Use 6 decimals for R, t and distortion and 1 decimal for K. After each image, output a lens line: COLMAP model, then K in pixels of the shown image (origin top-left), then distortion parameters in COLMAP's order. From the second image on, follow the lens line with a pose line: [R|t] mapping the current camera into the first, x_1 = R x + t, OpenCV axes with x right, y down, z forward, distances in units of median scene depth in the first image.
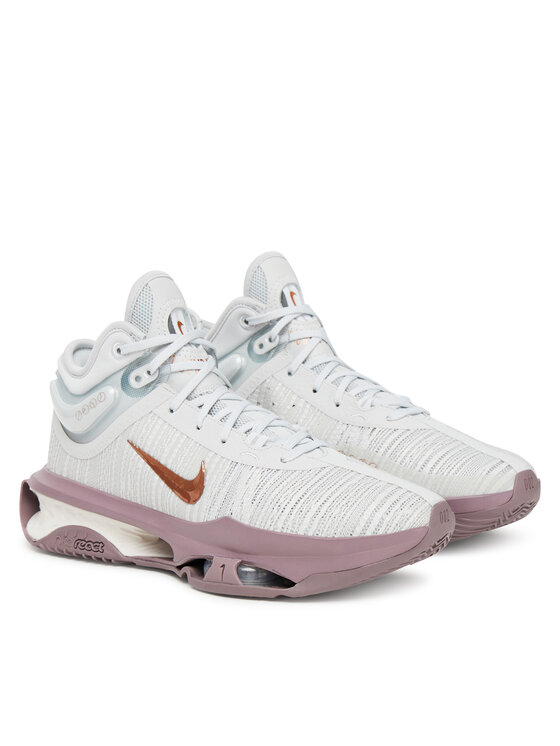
lens RADIAL K [[1950.5, 0, 280.0], [0, 1950.5, 373.0], [0, 0, 1]] dist [0.029584, 0.194319]
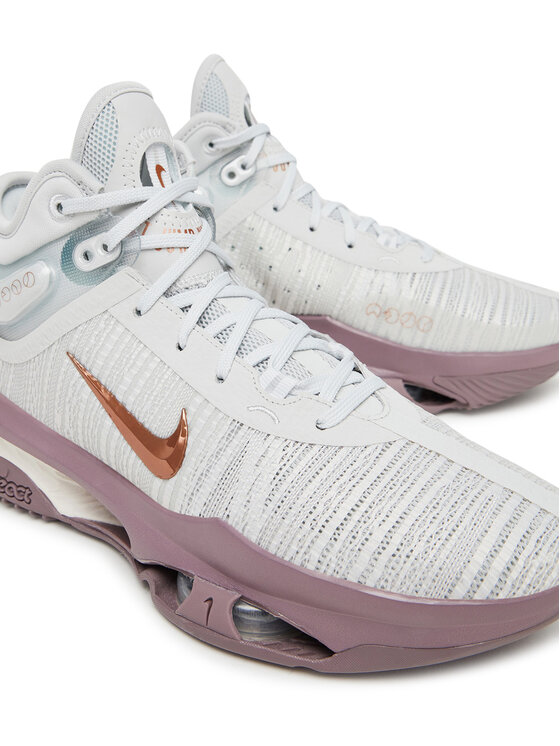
lens RADIAL K [[1113.6, 0, 280.0], [0, 1113.6, 373.0], [0, 0, 1]] dist [-0.032294, -0.039593]
pose [[0.996637, 0.061117, 0.054584, -0.028722], [-0.070632, 0.978432, 0.194118, -0.033880], [-0.041543, -0.197321, 0.979458, 0.644975]]
